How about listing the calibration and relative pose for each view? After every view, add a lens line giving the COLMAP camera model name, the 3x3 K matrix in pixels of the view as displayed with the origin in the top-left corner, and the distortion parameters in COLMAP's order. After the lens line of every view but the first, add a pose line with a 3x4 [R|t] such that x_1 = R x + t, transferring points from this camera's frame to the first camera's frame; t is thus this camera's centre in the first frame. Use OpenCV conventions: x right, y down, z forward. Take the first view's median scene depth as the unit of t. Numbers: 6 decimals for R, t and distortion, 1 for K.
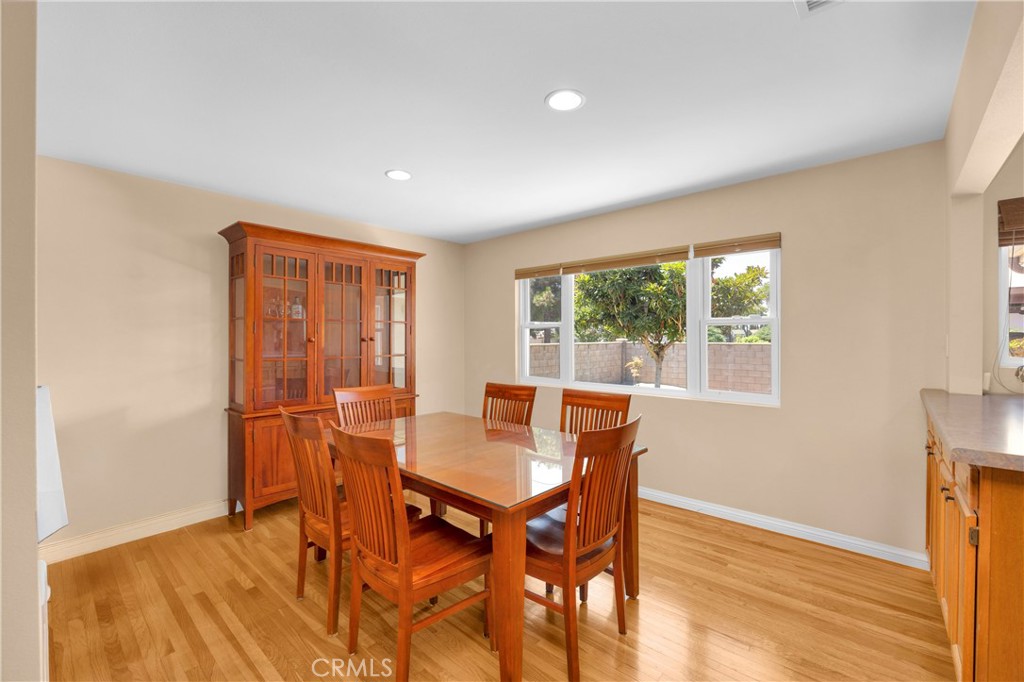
lens RADIAL K [[425.1, 0, 511.7], [0, 425.1, 338.9], [0, 0, 1]] dist [-0.000759, -0.000002]
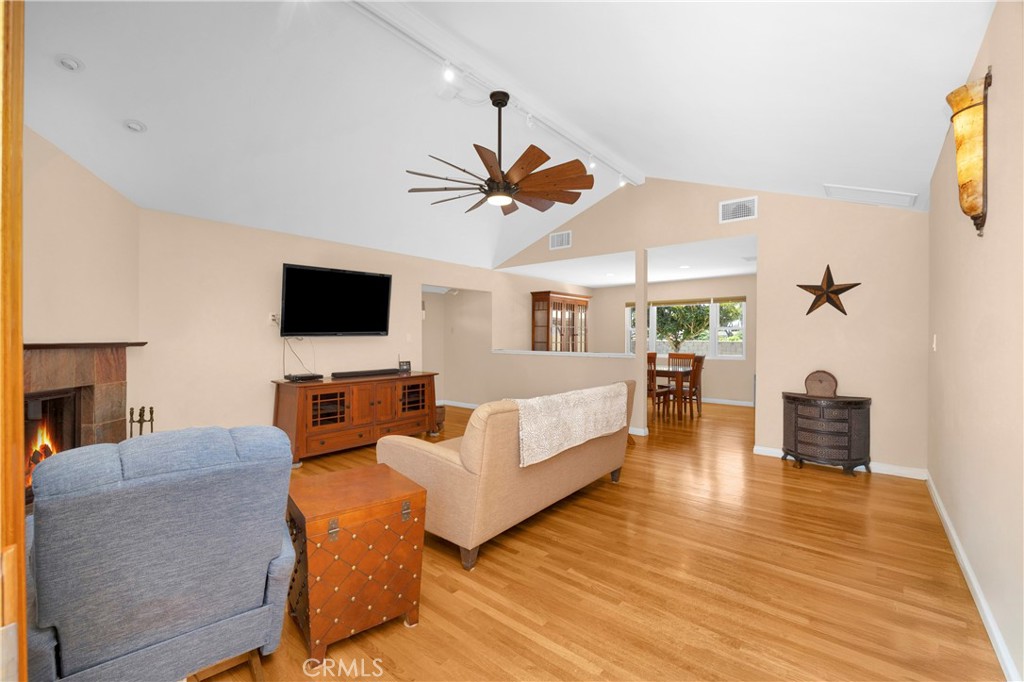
lens RADIAL K [[425.1, 0, 515.5], [0, 425.1, 339.7], [0, 0, 1]] dist [-0.000759, -0.000002]
pose [[0.999123, -0.001568, 0.041835, -0.460338], [0.001675, 0.999995, -0.002527, 0.018415], [-0.041831, 0.002595, 0.999121, -0.799867]]
